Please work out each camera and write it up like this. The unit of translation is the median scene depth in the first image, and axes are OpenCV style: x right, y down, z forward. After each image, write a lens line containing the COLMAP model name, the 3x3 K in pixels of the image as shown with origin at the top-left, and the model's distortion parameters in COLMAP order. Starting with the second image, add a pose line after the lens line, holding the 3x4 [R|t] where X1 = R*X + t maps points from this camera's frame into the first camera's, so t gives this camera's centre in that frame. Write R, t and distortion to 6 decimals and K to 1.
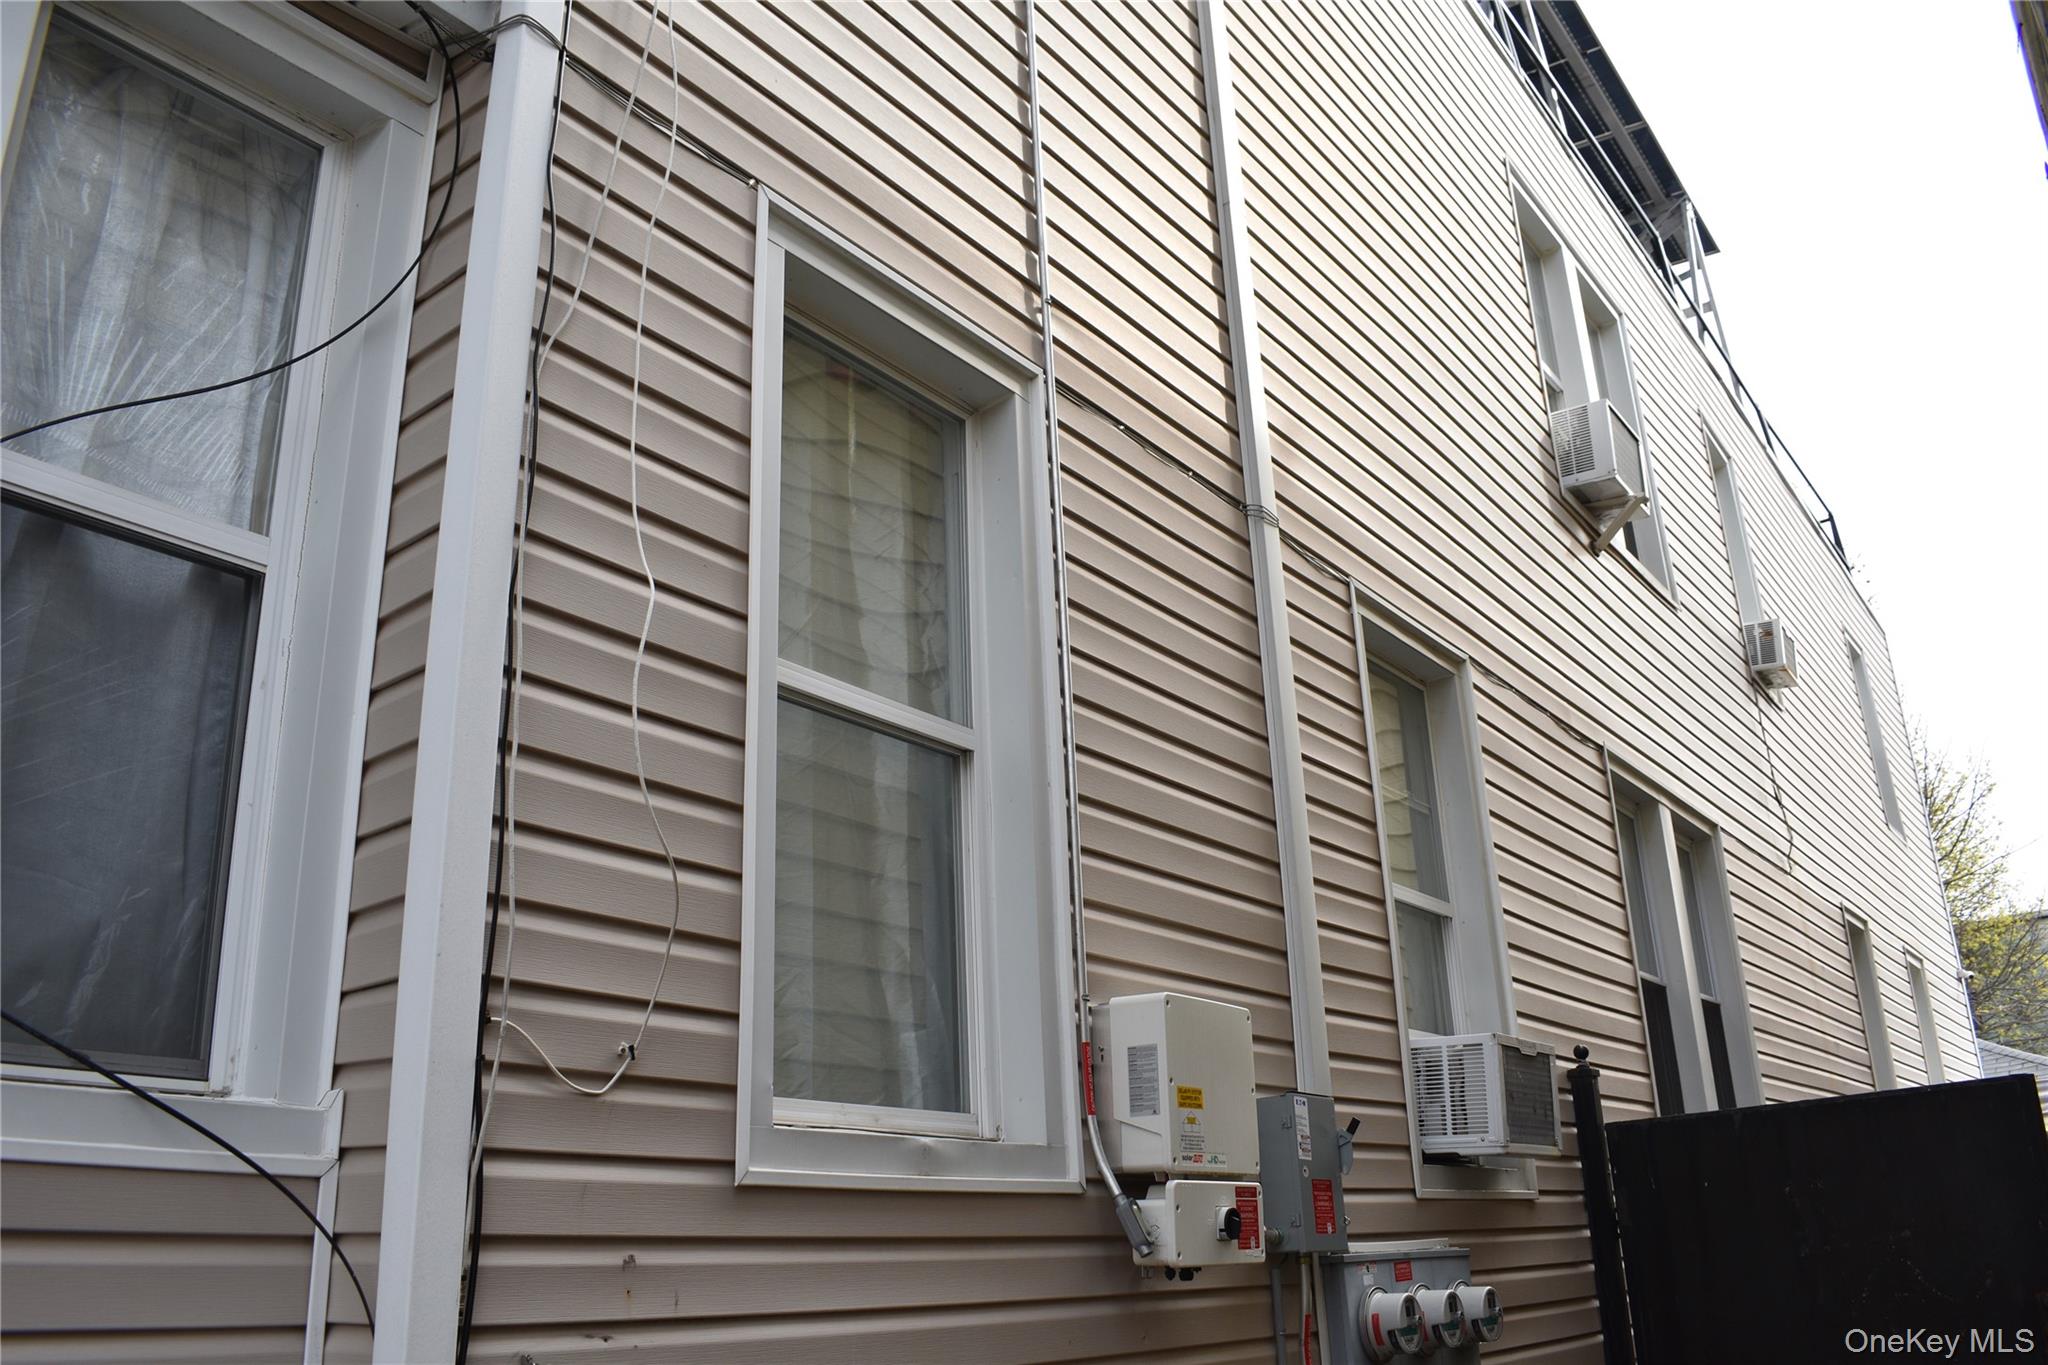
lens RADIAL K [[1664.2, 0, 1027.8], [0, 1664.2, 687.7], [0, 0, 1]] dist [-0.090742, 0.011961]
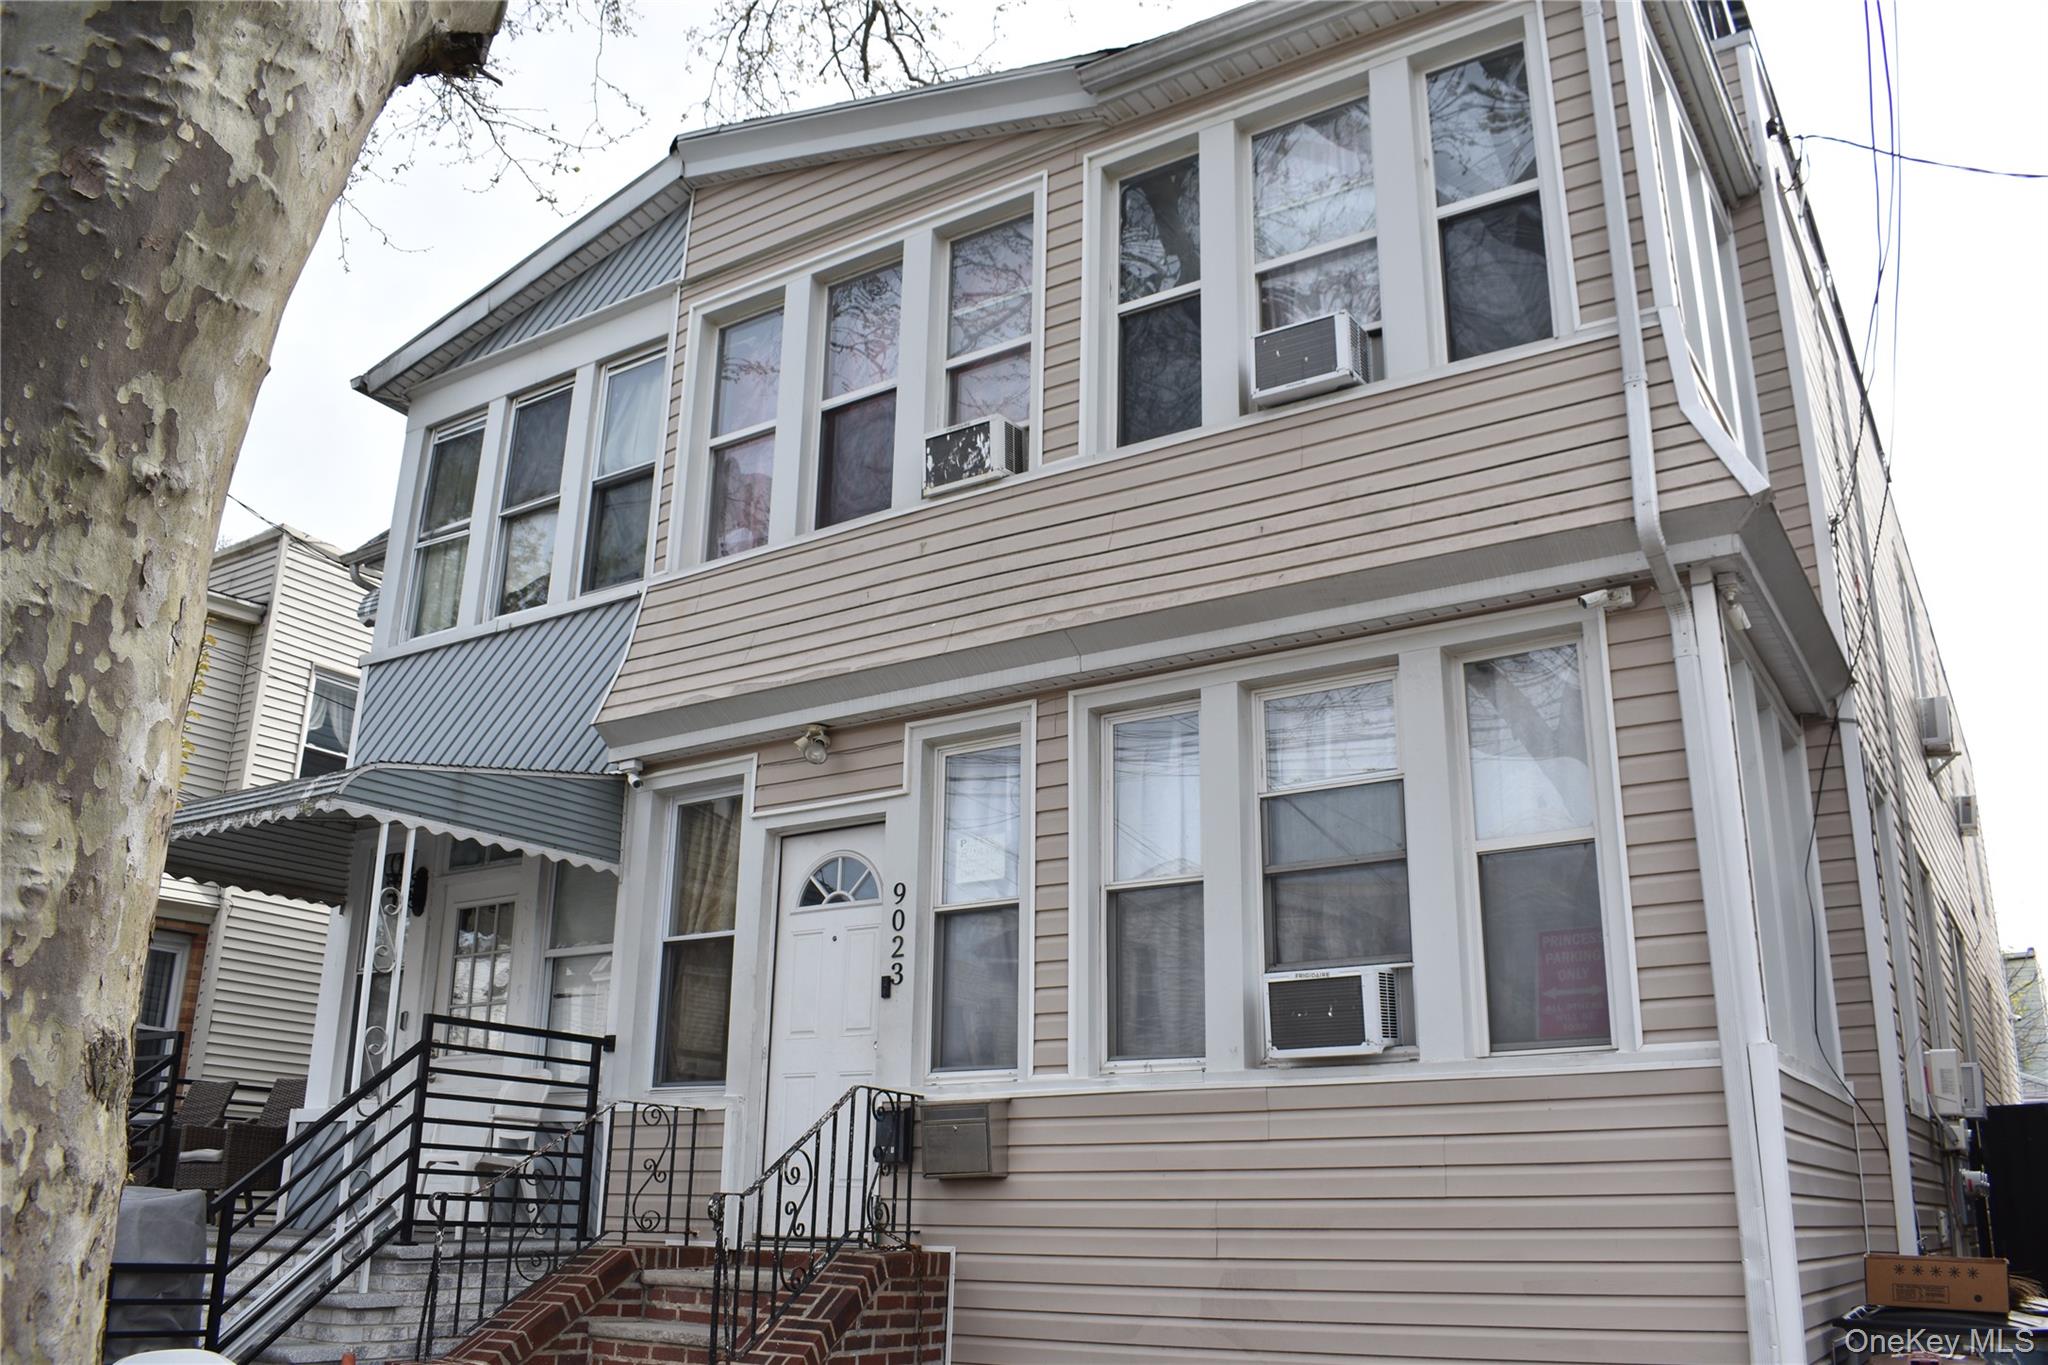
lens RADIAL K [[1664.2, 0, 1034.3], [0, 1664.2, 678.8], [0, 0, 1]] dist [-0.090742, 0.011961]
pose [[0.994226, 0.088131, 0.061217, -0.906865], [-0.090665, 0.995081, 0.039931, -0.217027], [-0.057397, -0.045250, 0.997325, -0.844338]]
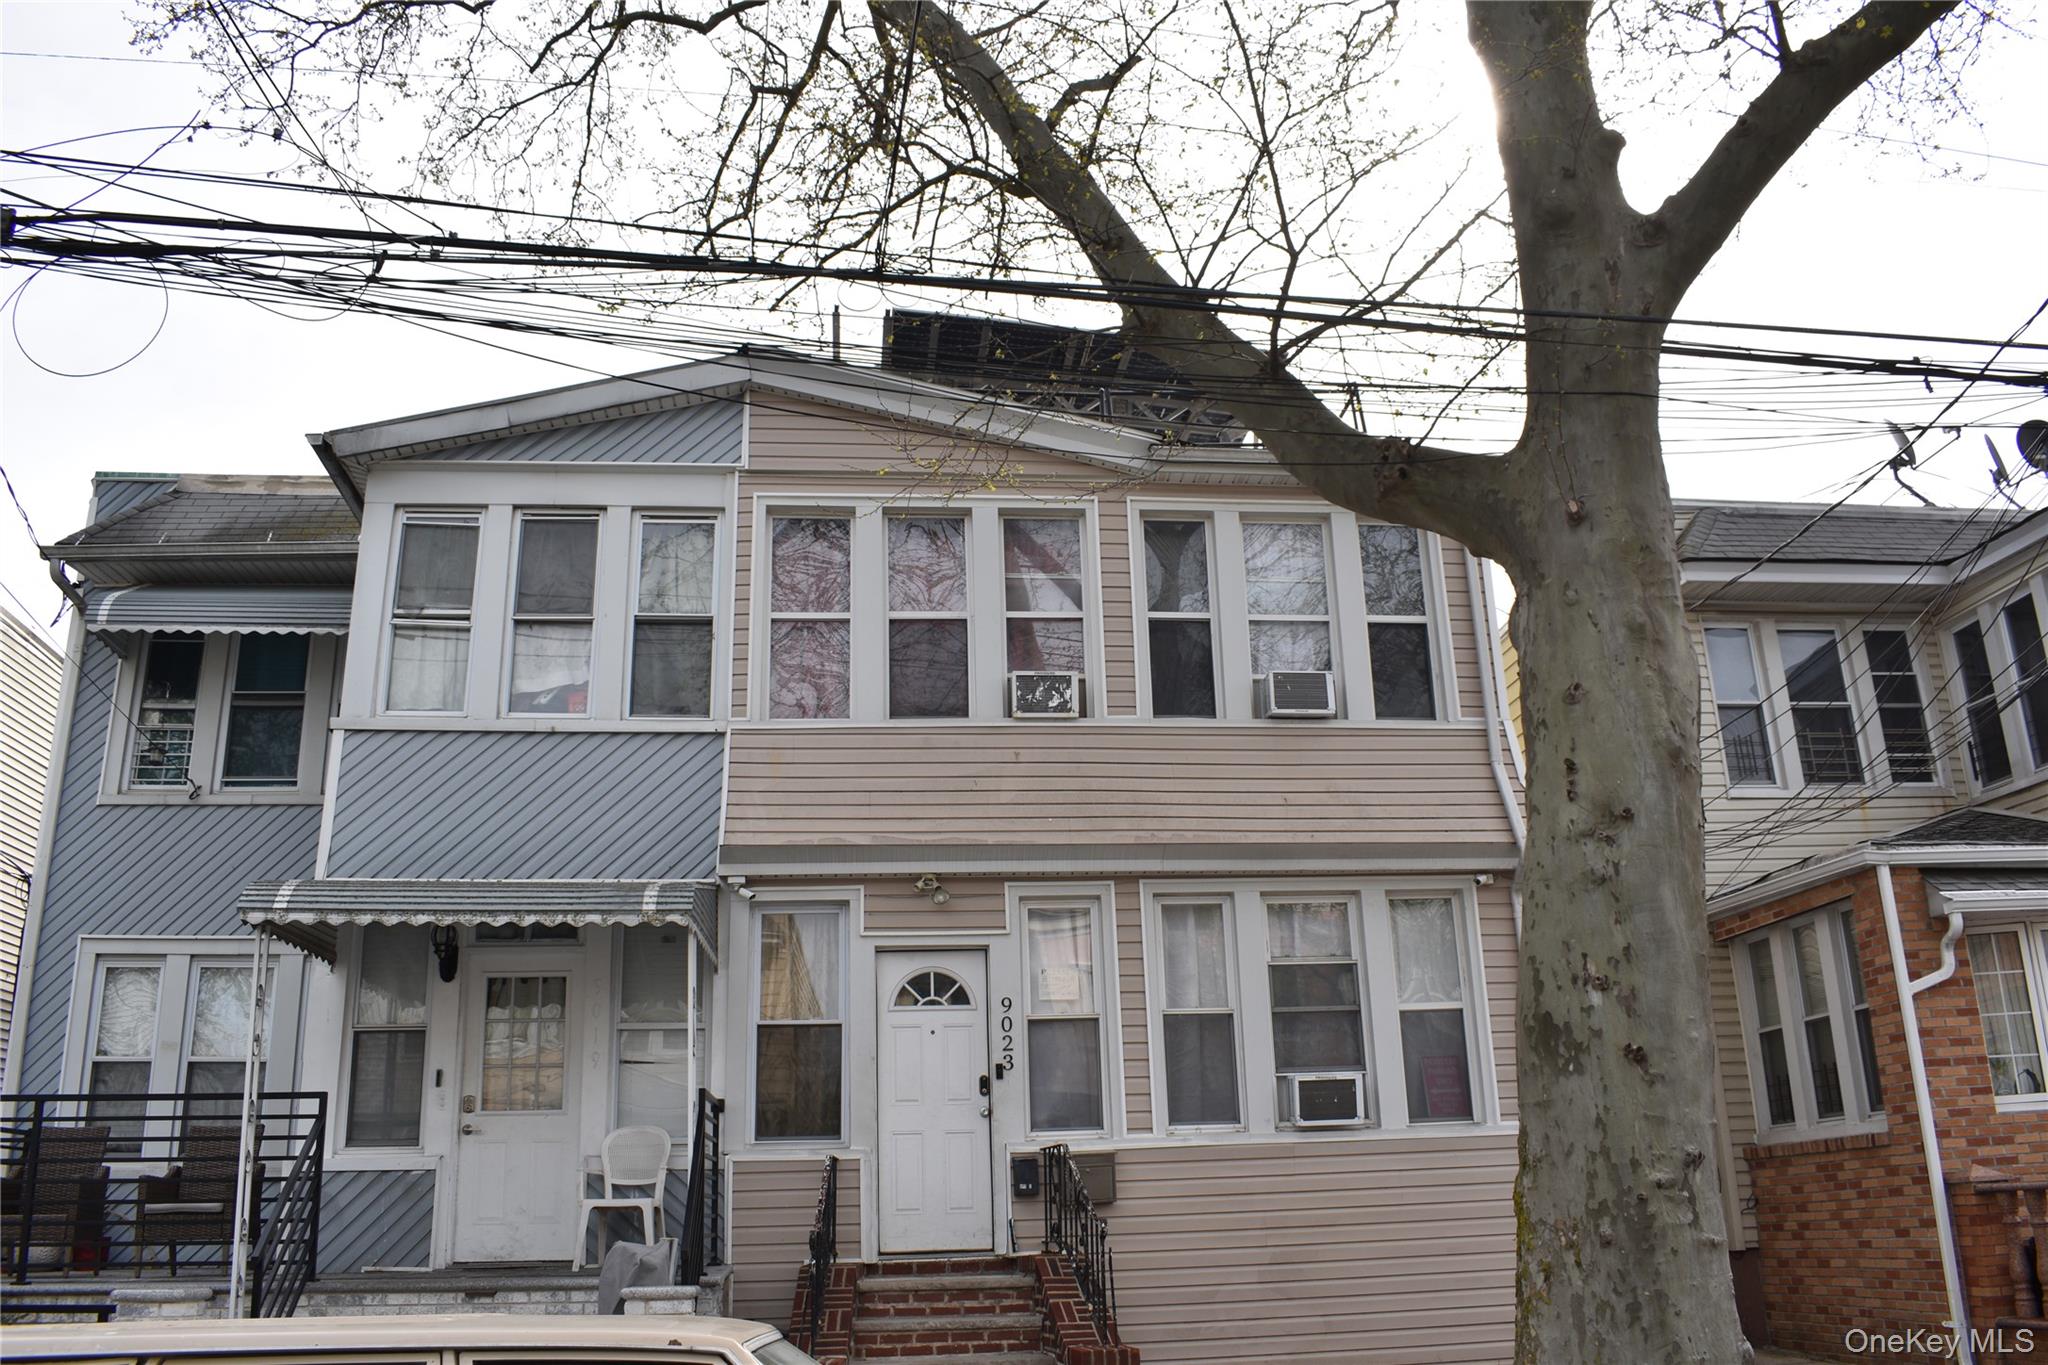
lens RADIAL K [[1664.2, 0, 1035.5], [0, 1664.2, 677.2], [0, 0, 1]] dist [-0.090742, 0.011961]
pose [[0.719238, 0.244026, 0.650498, -2.239533], [-0.251568, 0.964225, -0.083565, -0.192546], [-0.647619, -0.103541, 0.754896, -0.927646]]
